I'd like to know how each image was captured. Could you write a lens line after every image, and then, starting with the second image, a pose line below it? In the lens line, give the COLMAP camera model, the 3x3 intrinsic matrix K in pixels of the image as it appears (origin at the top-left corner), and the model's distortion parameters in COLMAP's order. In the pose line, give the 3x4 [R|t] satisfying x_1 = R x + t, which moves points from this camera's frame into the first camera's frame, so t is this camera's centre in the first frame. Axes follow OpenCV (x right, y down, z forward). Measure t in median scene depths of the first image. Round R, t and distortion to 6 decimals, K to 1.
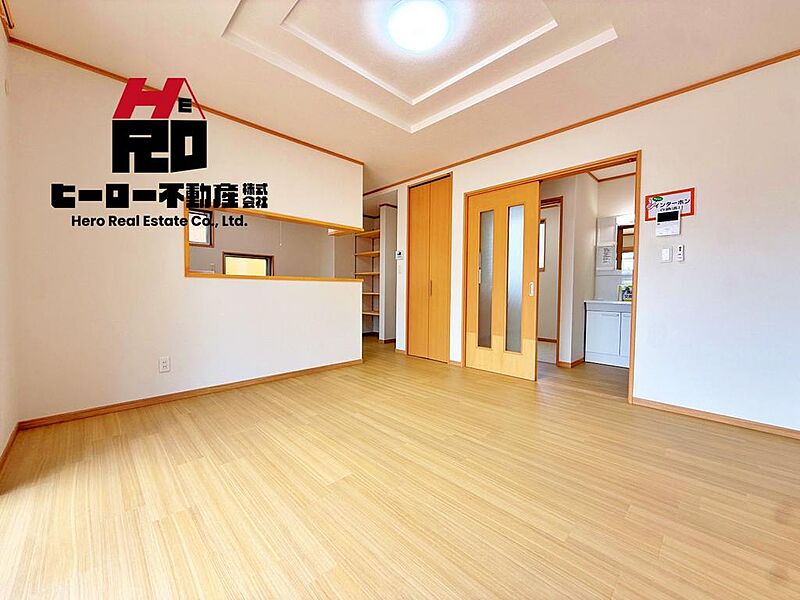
lens RADIAL K [[321.3, 0, 396.9], [0, 321.3, 298.4], [0, 0, 1]] dist [-0.001160, 0.000168]
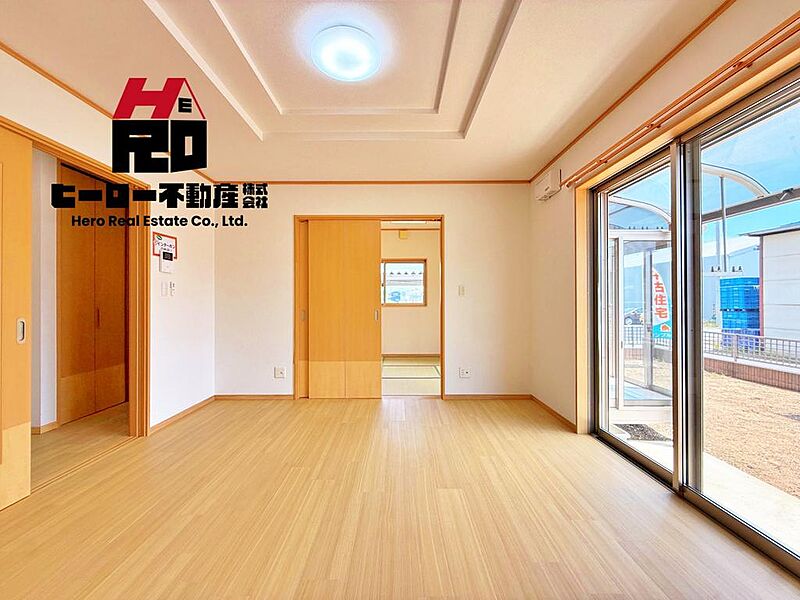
lens RADIAL K [[321.7, 0, 403.6], [0, 321.7, 300.1], [0, 0, 1]] dist [-0.001369, -0.000345]
pose [[-0.727919, -0.005323, 0.685643, -0.452553], [0.018058, 0.999474, 0.026931, -0.091226], [-0.685426, 0.031985, -0.727440, 1.018872]]
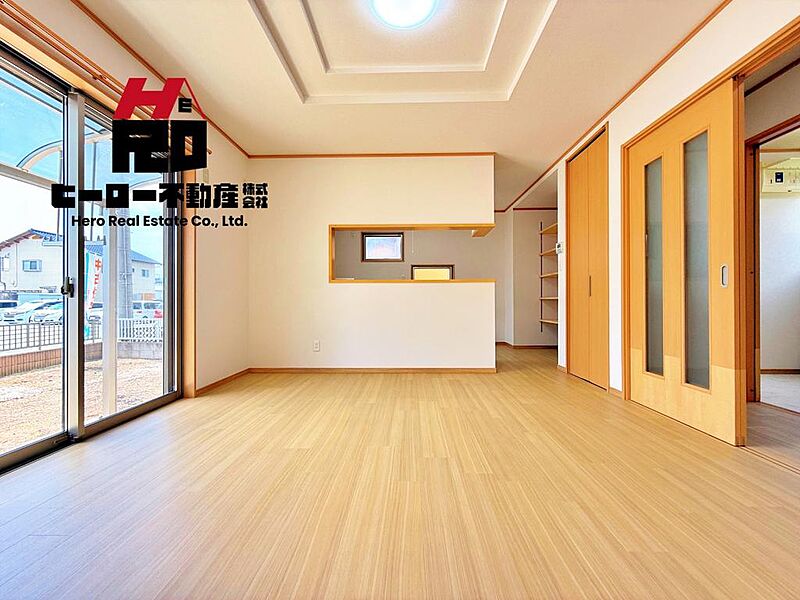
lens RADIAL K [[321.7, 0, 403.6], [0, 321.7, 300.1], [0, 0, 1]] dist [-0.001369, -0.000345]
pose [[0.705540, -0.012826, -0.708554, 0.456701], [-0.013148, 0.999427, -0.031184, 0.040173], [0.708548, 0.031318, 0.704968, 0.237049]]
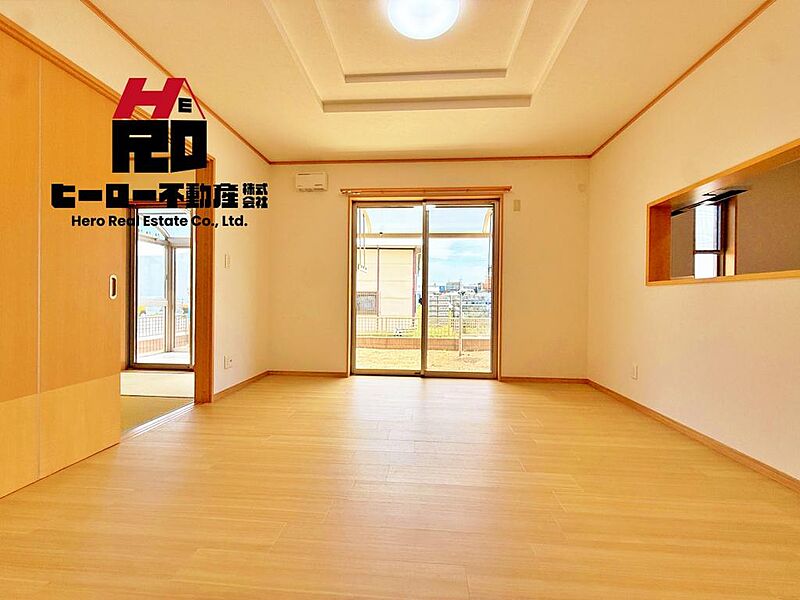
lens RADIAL K [[321.3, 0, 396.9], [0, 321.3, 298.4], [0, 0, 1]] dist [-0.001160, 0.000168]
pose [[-0.750049, -0.013710, -0.661241, 0.461393], [-0.036808, 0.999101, 0.021036, -0.018318], [0.660358, 0.040117, -0.749879, 1.073634]]
